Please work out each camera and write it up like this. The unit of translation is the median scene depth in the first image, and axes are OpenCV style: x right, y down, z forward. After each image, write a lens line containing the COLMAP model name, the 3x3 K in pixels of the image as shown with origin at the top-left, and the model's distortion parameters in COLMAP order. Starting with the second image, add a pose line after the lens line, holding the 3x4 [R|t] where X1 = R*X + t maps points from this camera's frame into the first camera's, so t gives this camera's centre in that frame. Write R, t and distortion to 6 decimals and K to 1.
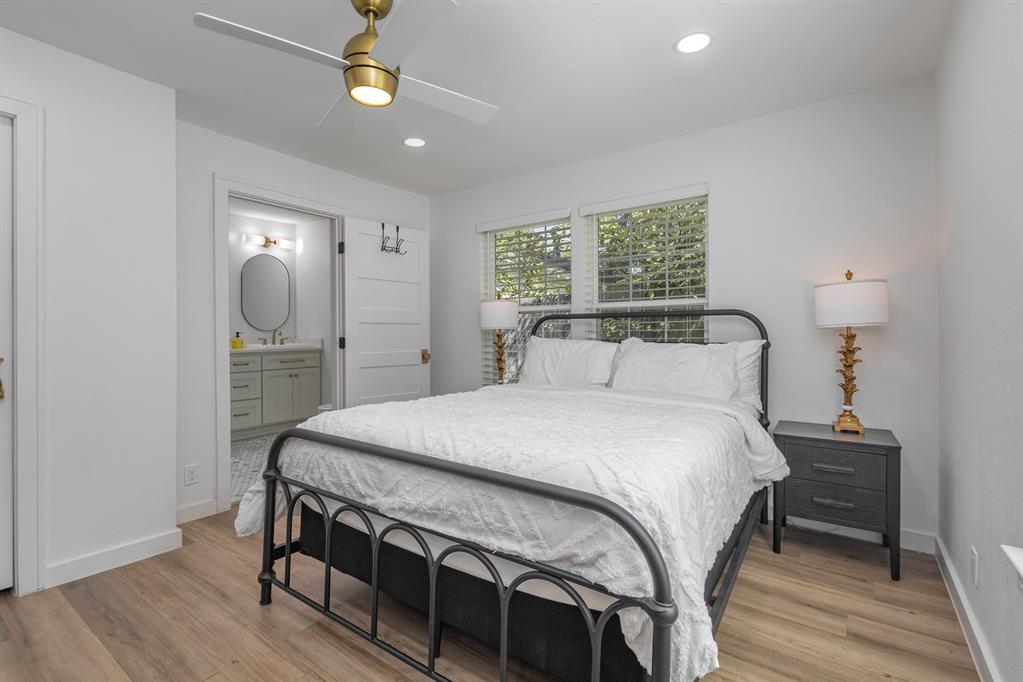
lens RADIAL K [[469.4, 0, 510.6], [0, 469.4, 334.7], [0, 0, 1]] dist [0.001218, 0.000190]
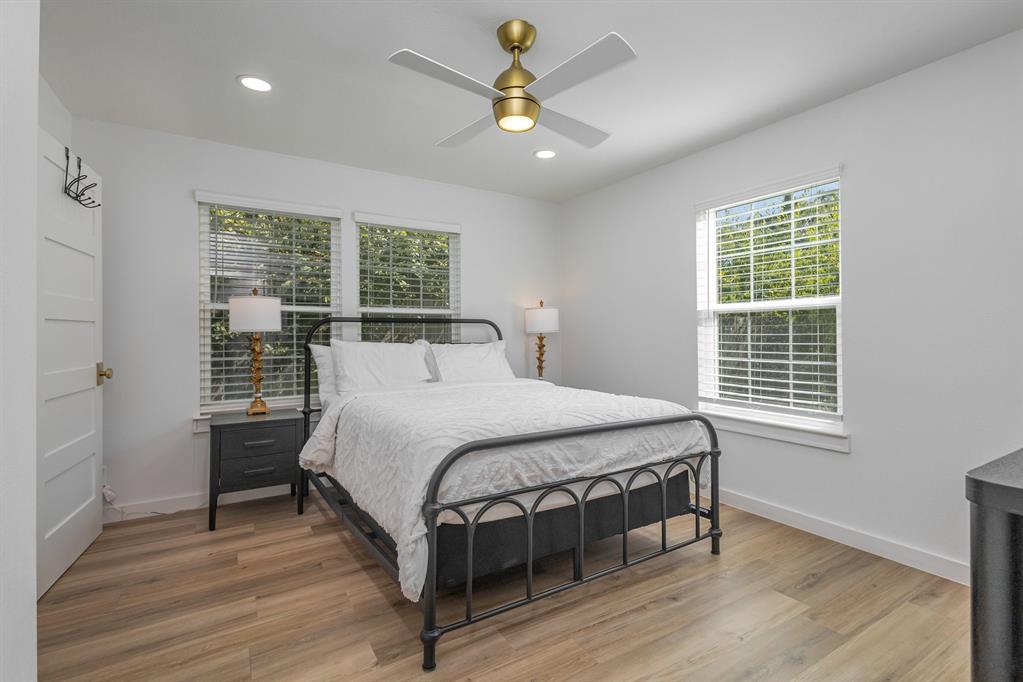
lens RADIAL K [[463.1, 0, 510.1], [0, 463.1, 328.2], [0, 0, 1]] dist [-0.002264, -0.000117]
pose [[0.386941, 0.012660, 0.922018, -1.139703], [0.002429, 0.999888, -0.014748, -0.009734], [-0.922101, 0.007946, 0.386867, 0.517232]]
